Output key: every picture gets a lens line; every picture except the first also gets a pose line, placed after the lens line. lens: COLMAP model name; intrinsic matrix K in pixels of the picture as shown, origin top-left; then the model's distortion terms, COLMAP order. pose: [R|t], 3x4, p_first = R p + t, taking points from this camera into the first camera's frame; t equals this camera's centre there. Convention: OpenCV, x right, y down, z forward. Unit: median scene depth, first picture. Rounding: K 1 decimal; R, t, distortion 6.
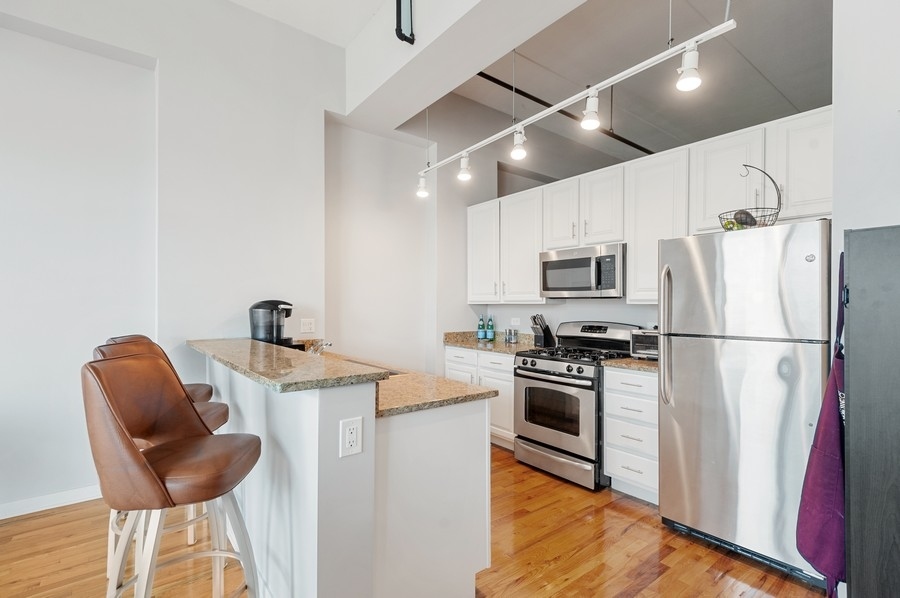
lens RADIAL K [[419.4, 0, 453.6], [0, 419.4, 308.9], [0, 0, 1]] dist [0.018056, -0.000006]
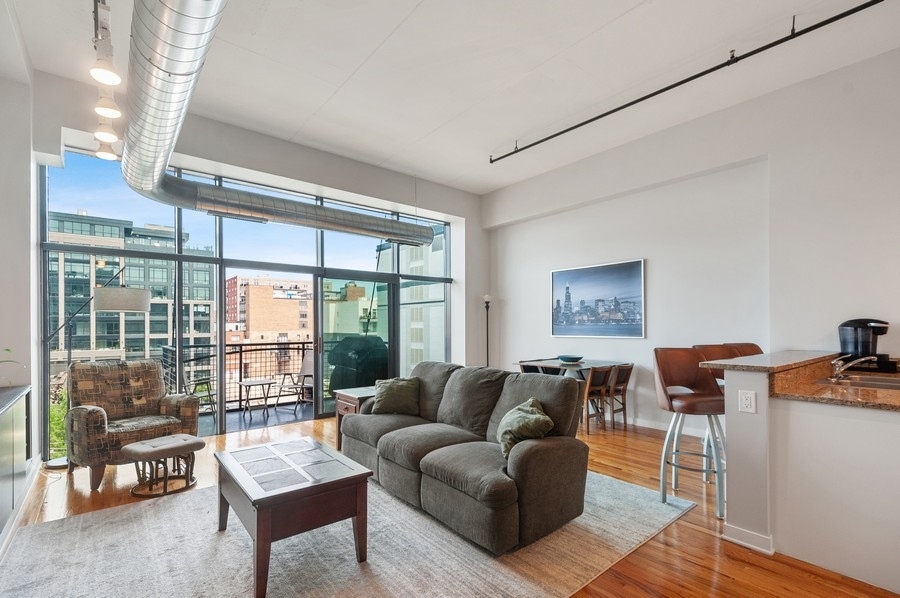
lens RADIAL K [[413.9, 0, 452.6], [0, 413.9, 315.9], [0, 0, 1]] dist [0.047133, -0.025344]
pose [[0.021349, -0.023008, -0.999507, 0.624088], [-0.003340, 0.999728, -0.023085, 0.000449], [0.999767, 0.003831, 0.021266, -0.096622]]
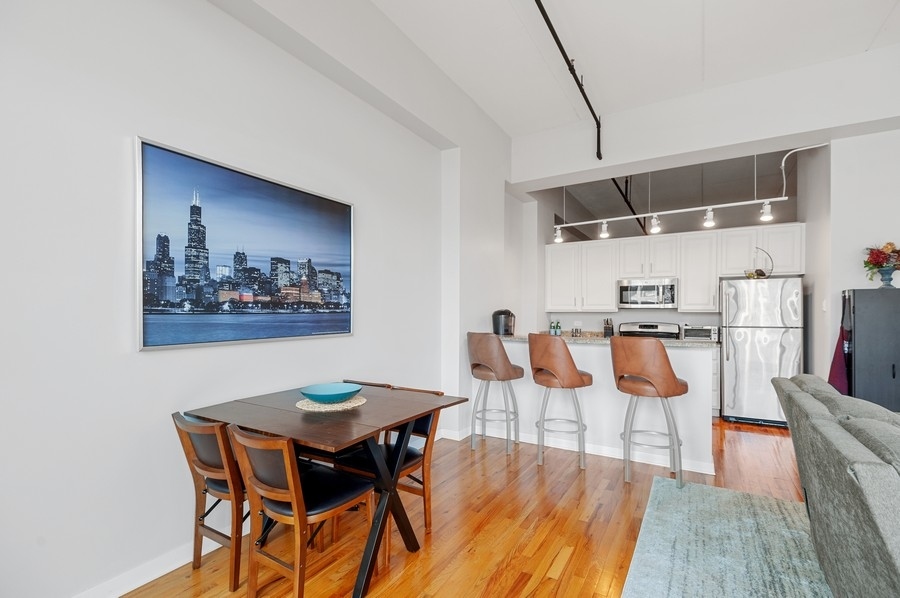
lens RADIAL K [[413.9, 0, 452.6], [0, 413.9, 315.9], [0, 0, 1]] dist [0.047133, -0.025344]
pose [[0.933018, -0.003294, 0.359815, -1.111673], [0.003681, 0.999993, -0.000391, 0.002444], [-0.359811, 0.001689, 0.933024, -0.321150]]
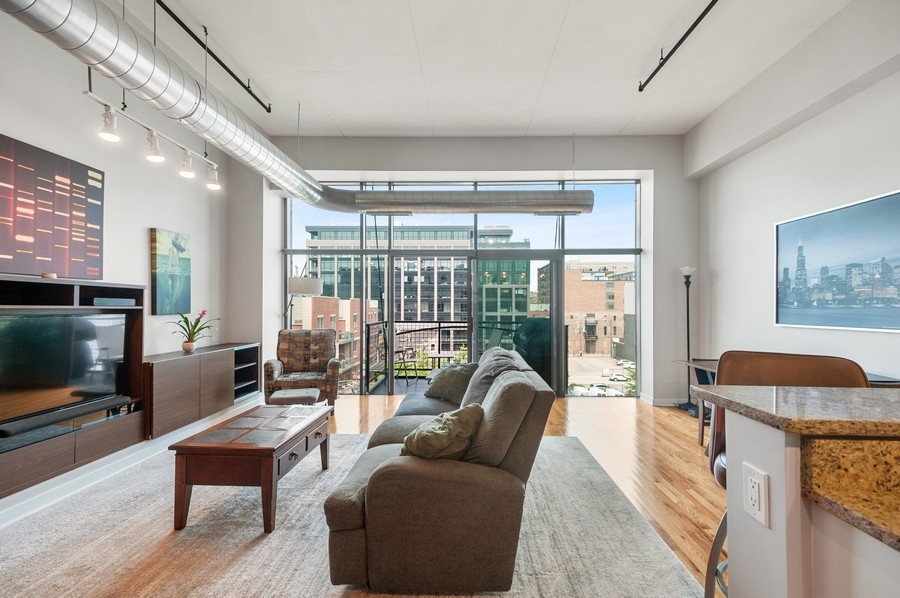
lens RADIAL K [[406.1, 0, 457.8], [0, 406.1, 300.0], [0, 0, 1]] dist [0.018524, -0.008672]
pose [[-0.636989, -0.015007, -0.770727, 0.262187], [-0.010393, 0.999887, -0.010880, -0.002549], [0.770803, 0.001080, -0.637073, 0.458758]]
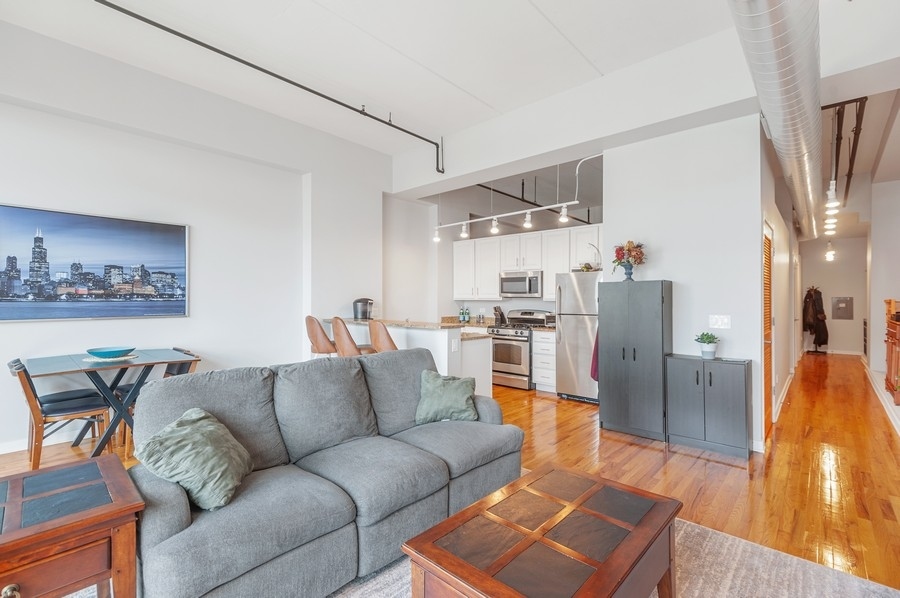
lens RADIAL K [[406.1, 0, 457.8], [0, 406.1, 300.0], [0, 0, 1]] dist [0.018524, -0.008672]
pose [[0.985281, 0.002766, 0.170923, -0.318286], [-0.001684, 0.999978, -0.006472, -0.001528], [-0.170937, 0.006089, 0.985263, -0.831405]]
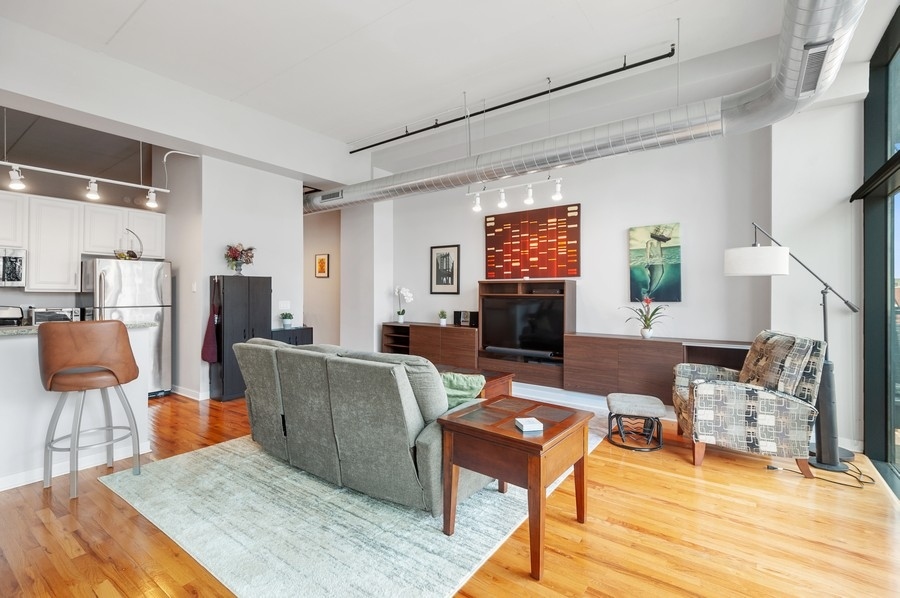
lens RADIAL K [[406.1, 0, 457.8], [0, 406.1, 300.0], [0, 0, 1]] dist [0.018524, -0.008672]
pose [[-0.272254, -0.015203, 0.962105, -1.336055], [0.006804, 0.999820, 0.017724, 0.002609], [-0.962201, 0.011371, -0.272102, -0.046300]]
